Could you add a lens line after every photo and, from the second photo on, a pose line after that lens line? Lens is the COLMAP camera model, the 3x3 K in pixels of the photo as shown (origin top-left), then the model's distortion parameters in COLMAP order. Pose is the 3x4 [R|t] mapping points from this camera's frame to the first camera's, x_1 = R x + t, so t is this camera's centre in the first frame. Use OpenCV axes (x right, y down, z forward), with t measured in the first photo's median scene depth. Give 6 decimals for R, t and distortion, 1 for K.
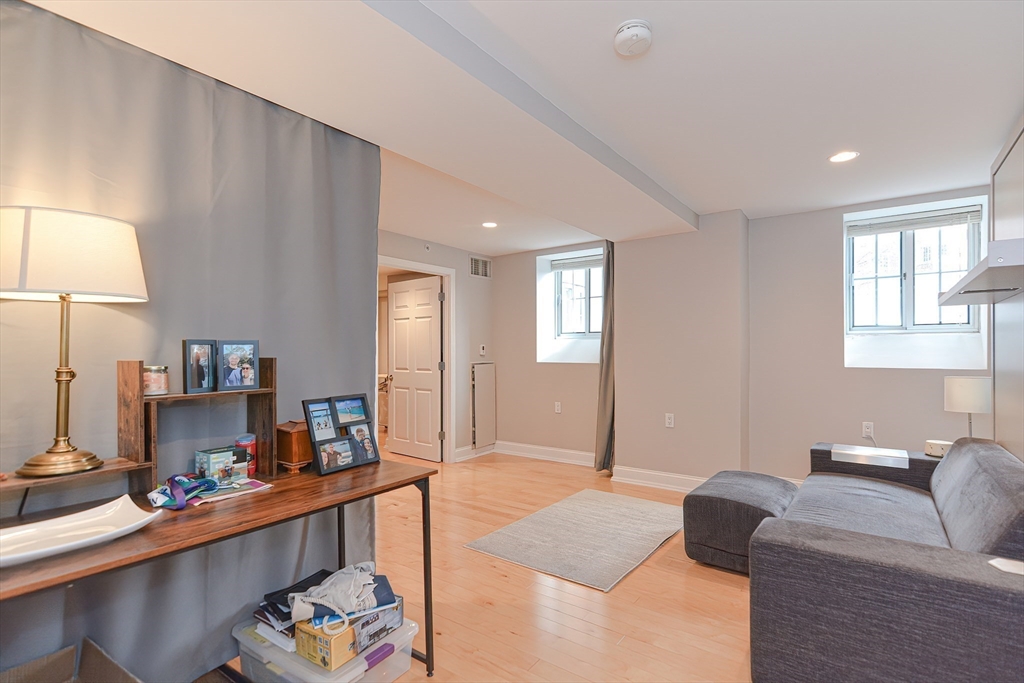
lens RADIAL K [[492.2, 0, 515.1], [0, 492.2, 347.0], [0, 0, 1]] dist [0.015999, -0.007790]
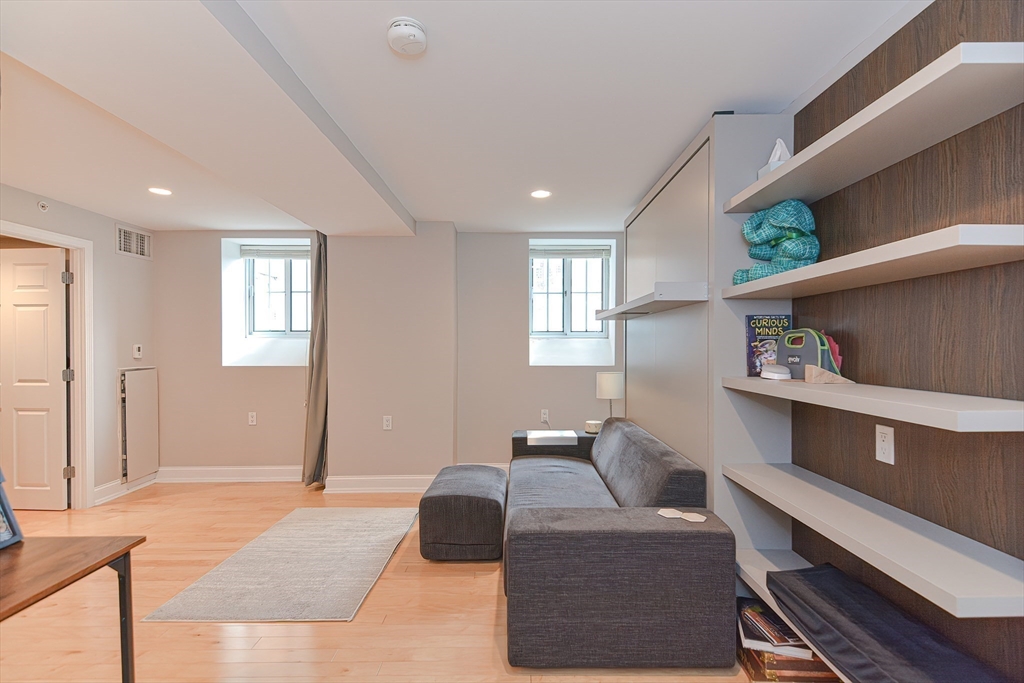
lens RADIAL K [[492.2, 0, 519.0], [0, 492.2, 346.0], [0, 0, 1]] dist [0.015999, -0.007790]
pose [[0.804317, -0.001765, 0.594198, -0.070885], [-0.004530, 0.999948, 0.009102, -0.018121], [-0.594183, -0.010012, 0.804267, 0.046540]]
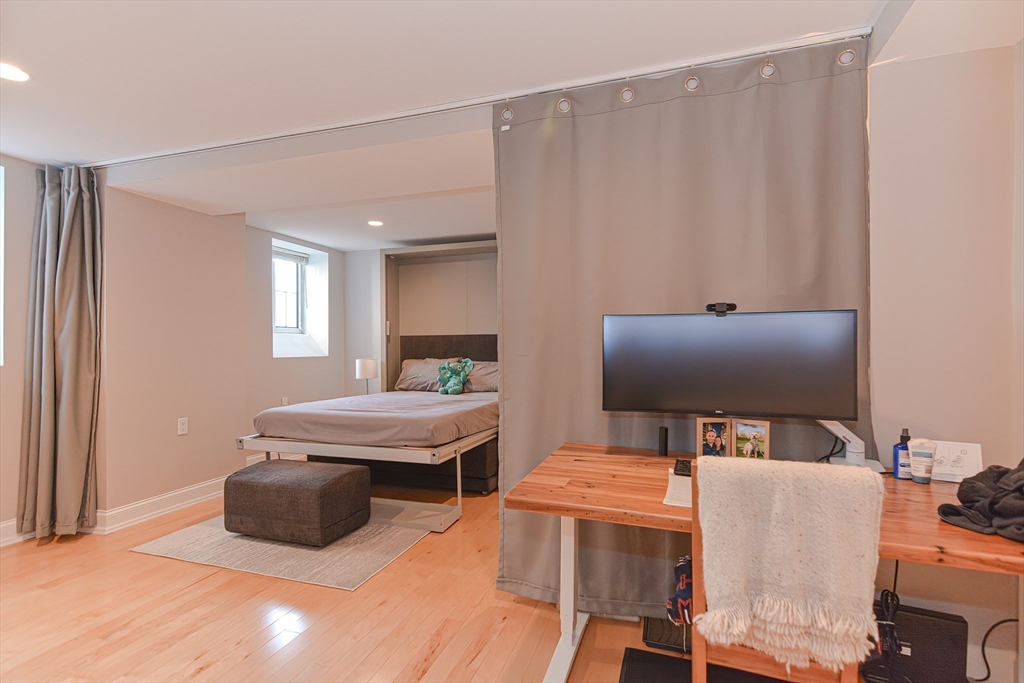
lens RADIAL K [[492.2, 0, 520.0], [0, 492.2, 345.7], [0, 0, 1]] dist [0.015999, -0.007790]
pose [[-0.321309, 0.005503, 0.946958, -0.756786], [-0.000186, 0.999983, -0.005874, 0.017144], [-0.946974, -0.002063, -0.321303, 0.803623]]
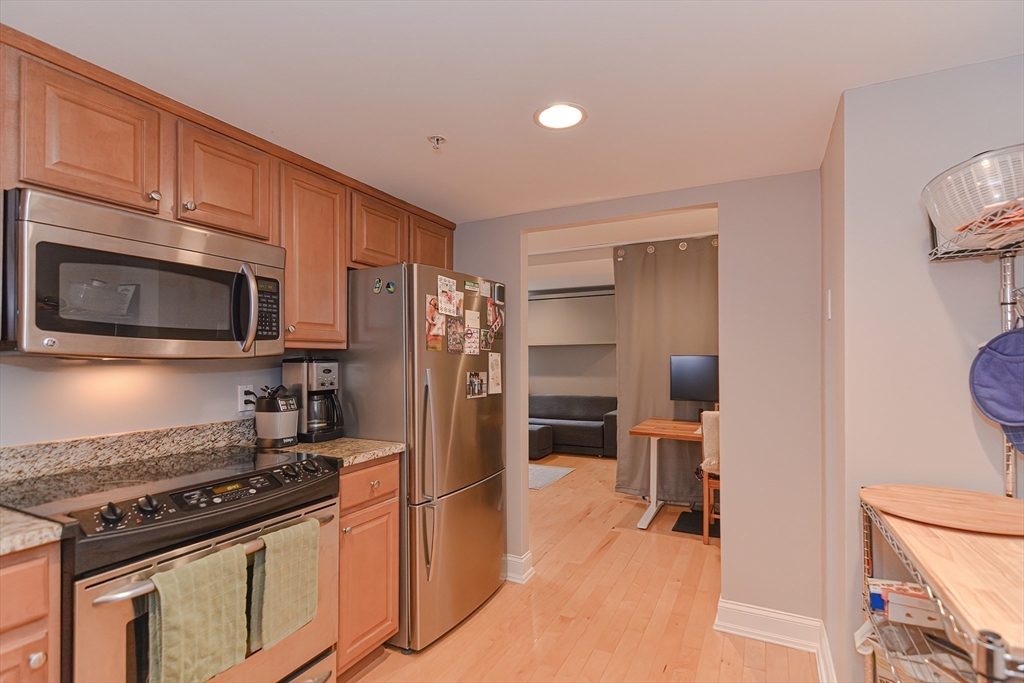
lens RADIAL K [[492.2, 0, 514.1], [0, 492.2, 352.1], [0, 0, 1]] dist [0.015999, -0.007790]
pose [[-0.169675, 0.015018, 0.985386, -1.312081], [-0.002190, 0.999876, -0.015616, -0.006476], [-0.985498, -0.004807, -0.169621, 1.081281]]
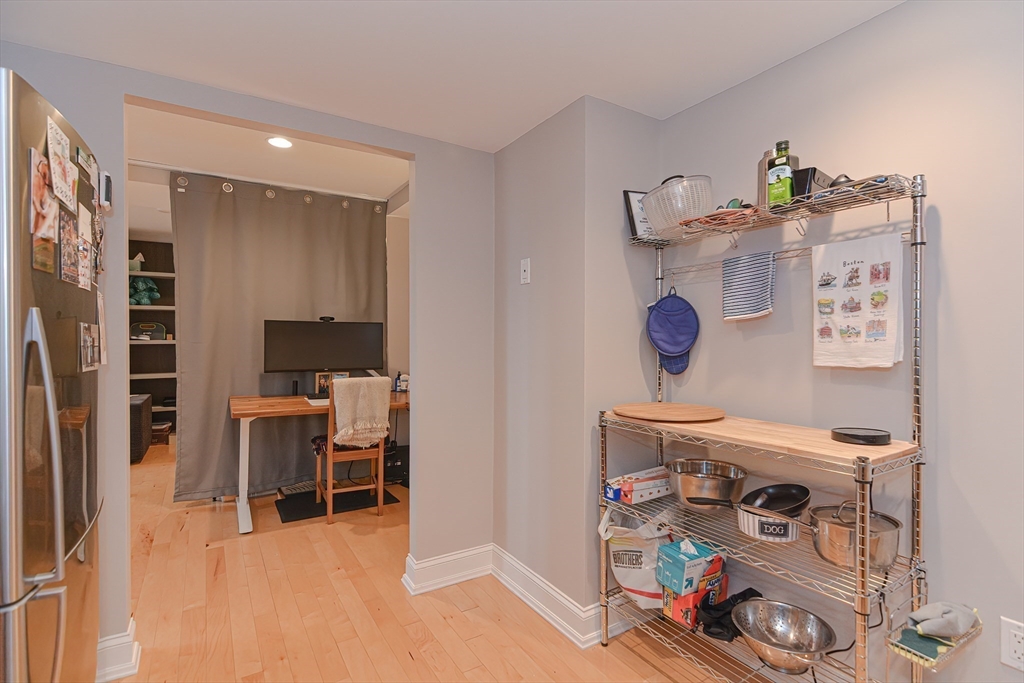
lens RADIAL K [[492.2, 0, 514.1], [0, 492.2, 344.7], [0, 0, 1]] dist [0.015999, -0.007790]
pose [[-0.930676, -0.002540, 0.365837, -1.070789], [-0.000479, 0.999983, 0.005725, 0.022789], [-0.365845, 0.005153, -0.930661, 1.240190]]
